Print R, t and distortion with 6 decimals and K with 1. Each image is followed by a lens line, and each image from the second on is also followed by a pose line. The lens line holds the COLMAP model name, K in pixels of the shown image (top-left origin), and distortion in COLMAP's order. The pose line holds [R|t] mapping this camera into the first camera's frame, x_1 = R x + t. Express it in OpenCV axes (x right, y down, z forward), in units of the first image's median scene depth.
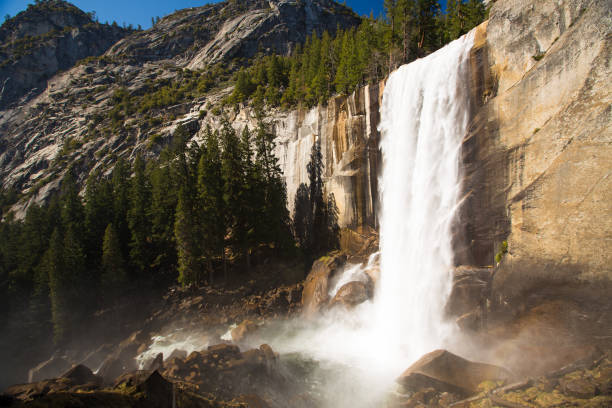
lens RADIAL K [[278.7, 0, 305.4], [0, 278.7, 189.4], [0, 0, 1]] dist [-0.000530, 0.000358]
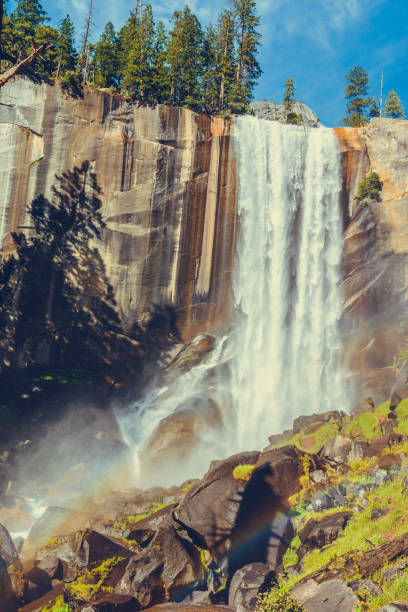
lens RADIAL K [[561.1, 0, 204.0], [0, 561.1, 306.0], [0, 0, 1]] dist [-0.016398, 0.008490]
pose [[0.414157, 0.286250, 0.864023, -1.252426], [-0.114737, 0.958107, -0.262423, 0.647186], [-0.902945, 0.009549, 0.429650, 0.769933]]
